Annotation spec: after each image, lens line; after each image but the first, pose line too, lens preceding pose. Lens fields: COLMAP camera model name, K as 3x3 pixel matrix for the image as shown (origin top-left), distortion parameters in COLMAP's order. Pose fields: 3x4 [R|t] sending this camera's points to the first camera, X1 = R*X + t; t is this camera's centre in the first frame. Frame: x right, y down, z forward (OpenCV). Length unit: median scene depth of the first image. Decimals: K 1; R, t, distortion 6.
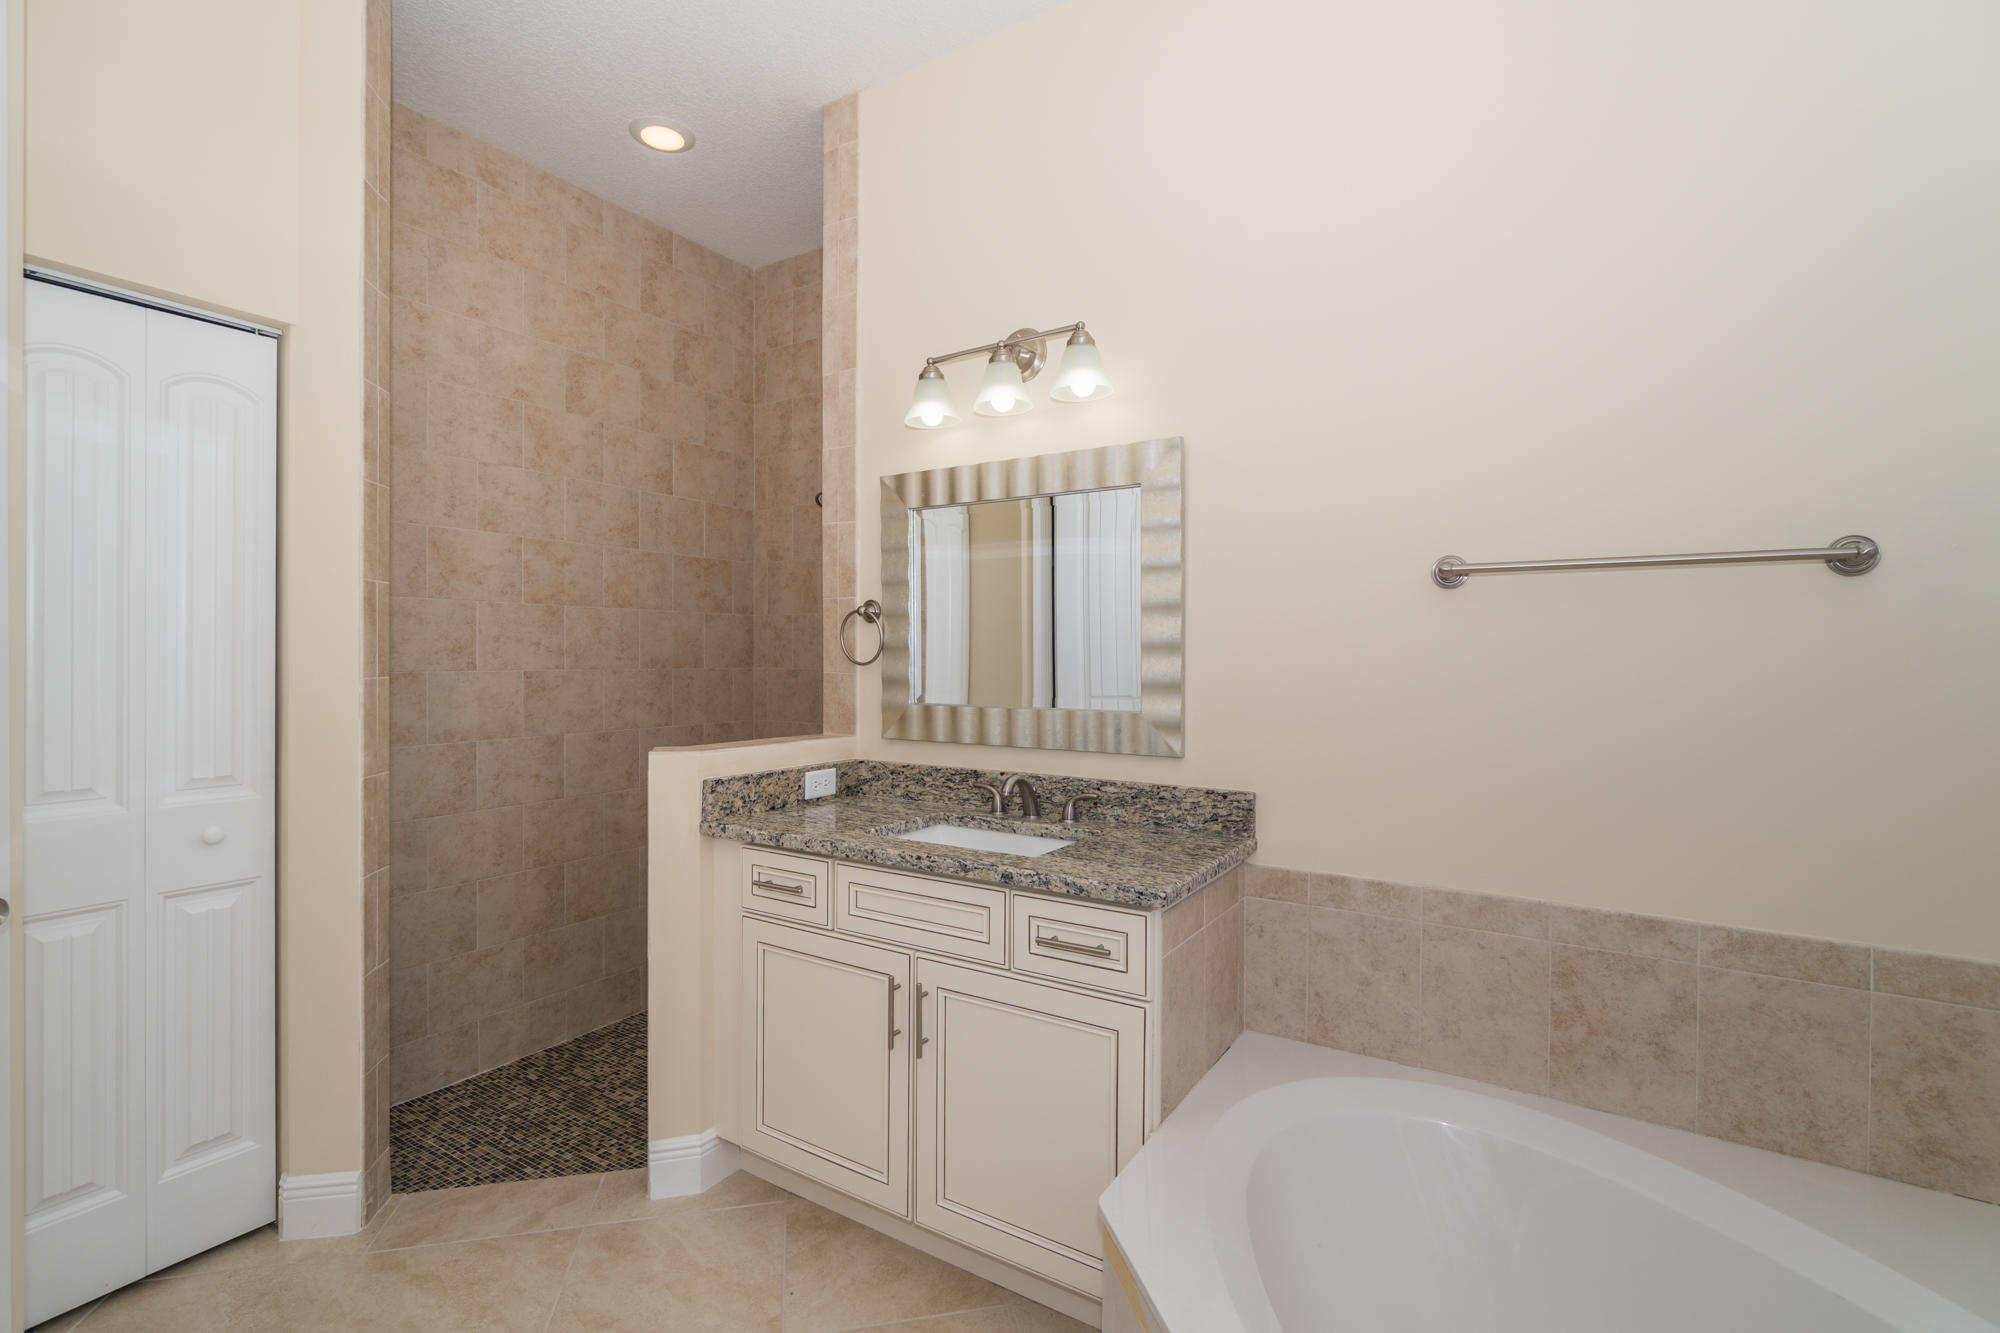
lens RADIAL K [[872.6, 0, 1016.4], [0, 872.6, 652.9], [0, 0, 1]] dist [-0.001460, 0.000538]
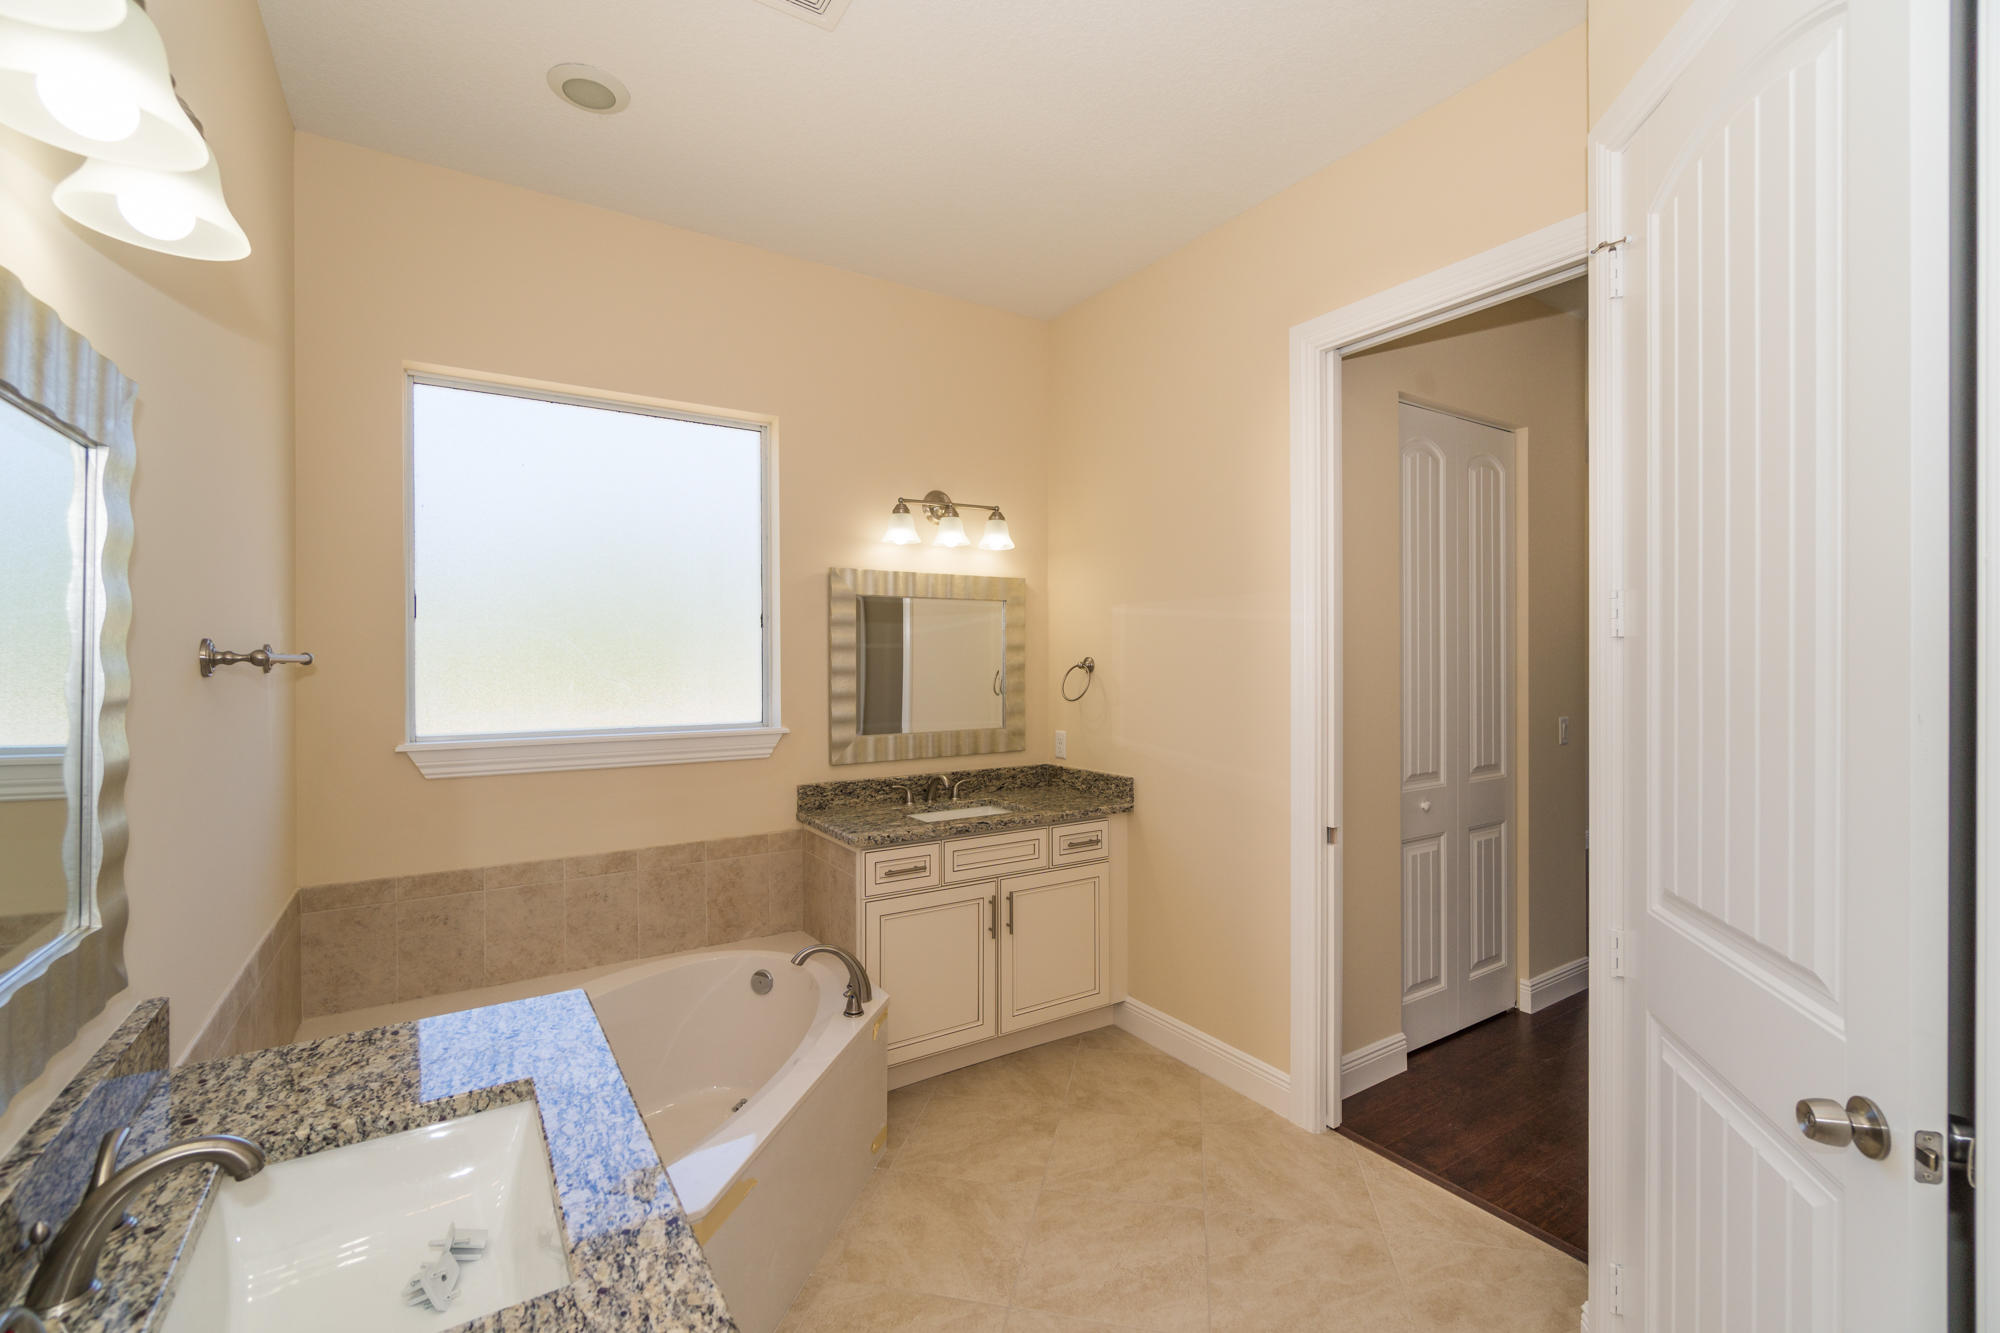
lens RADIAL K [[872.6, 0, 1016.4], [0, 872.6, 652.9], [0, 0, 1]] dist [-0.001460, 0.000538]
pose [[0.414597, -0.001519, 0.910004, -1.524371], [-0.005460, 0.999976, 0.004157, -0.095344], [-0.909989, -0.006692, 0.414579, 0.246802]]
